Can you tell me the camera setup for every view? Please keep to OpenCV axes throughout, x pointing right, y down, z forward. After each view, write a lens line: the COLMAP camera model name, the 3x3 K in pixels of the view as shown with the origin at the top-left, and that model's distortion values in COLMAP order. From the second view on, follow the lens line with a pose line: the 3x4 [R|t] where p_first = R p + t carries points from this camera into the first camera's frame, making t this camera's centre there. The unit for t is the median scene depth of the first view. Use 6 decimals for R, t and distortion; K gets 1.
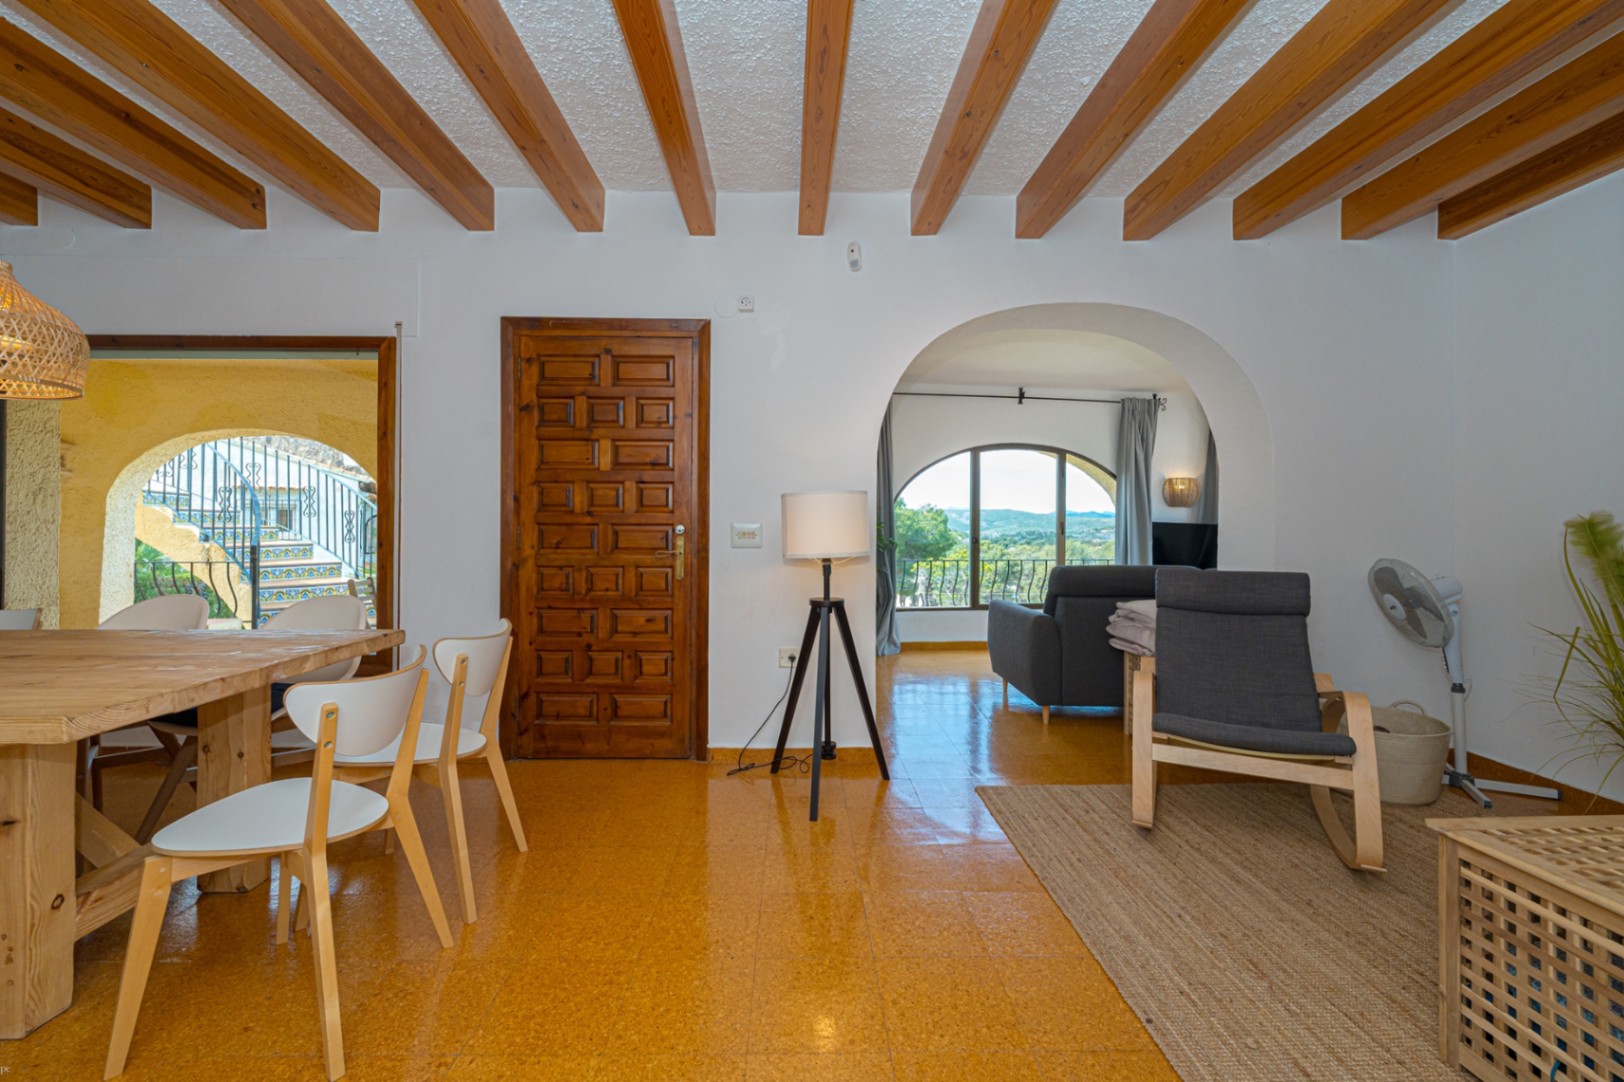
lens RADIAL K [[667.9, 0, 813.1], [0, 667.9, 521.2], [0, 0, 1]] dist [-0.002787, -0.000127]
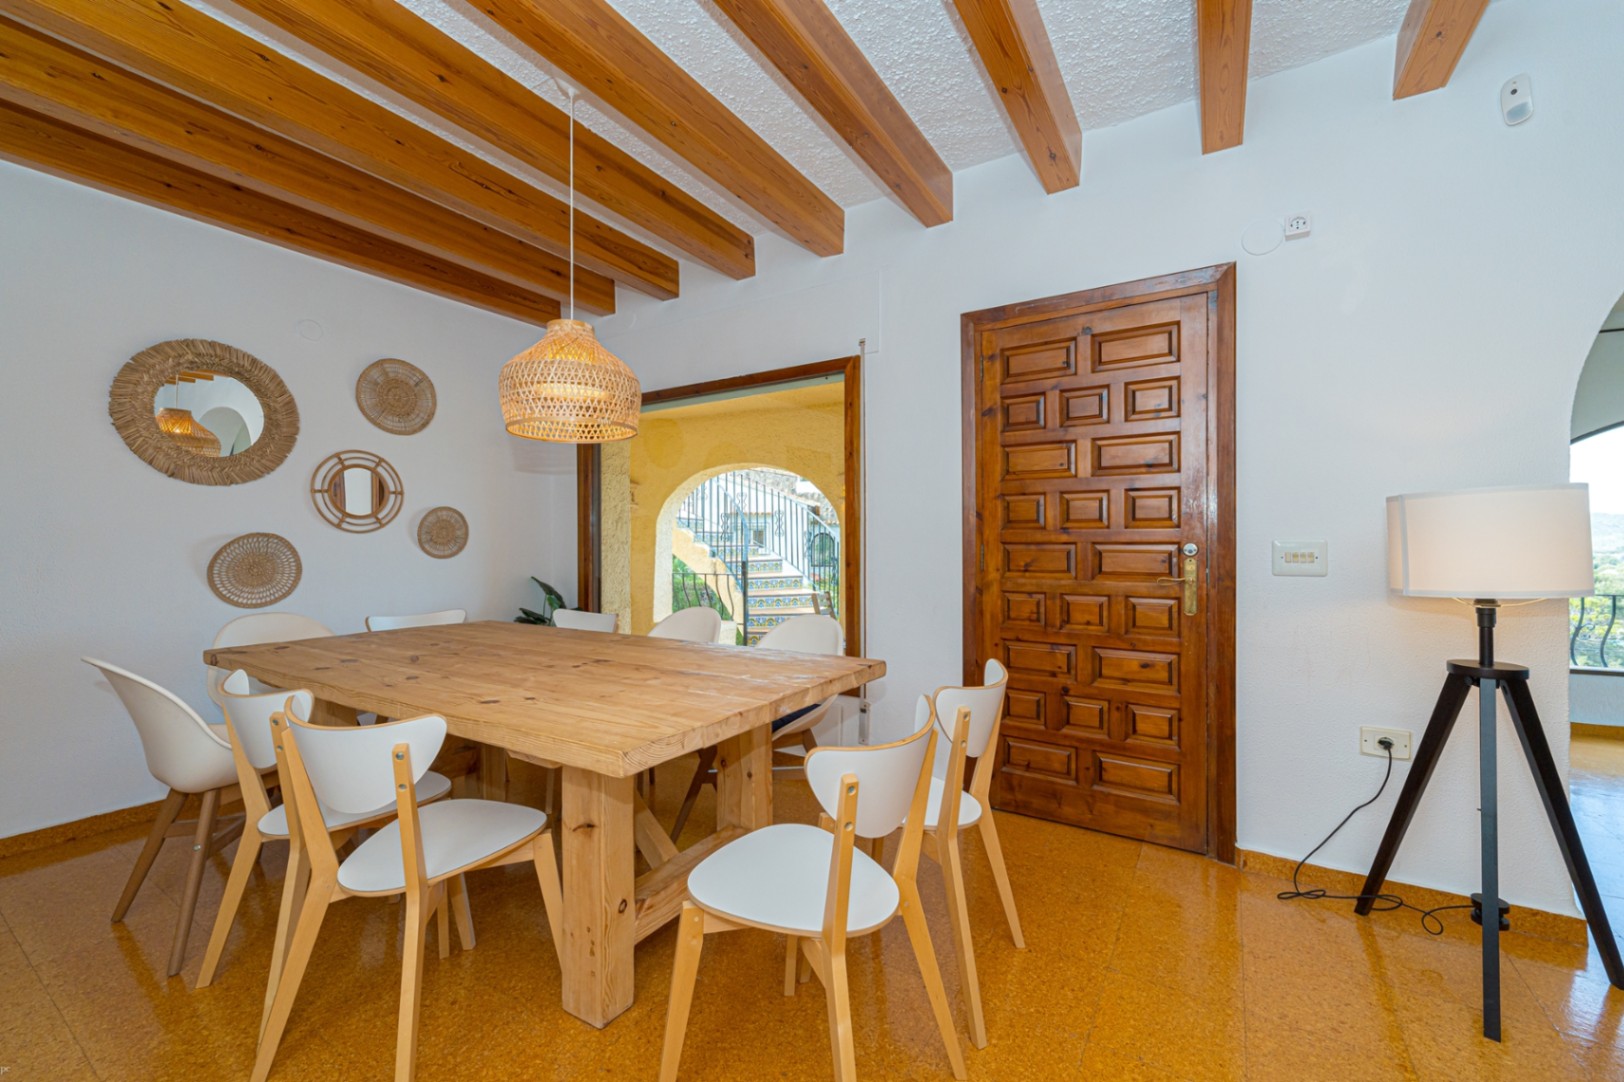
lens RADIAL K [[667.5, 0, 812.0], [0, 667.5, 541.0], [0, 0, 1]] dist [-0.002597, -0.000577]
pose [[0.831638, -0.006398, -0.555281, -0.135785], [0.009989, 0.999944, 0.003439, -0.004162], [0.555228, -0.008407, 0.831655, 0.134154]]
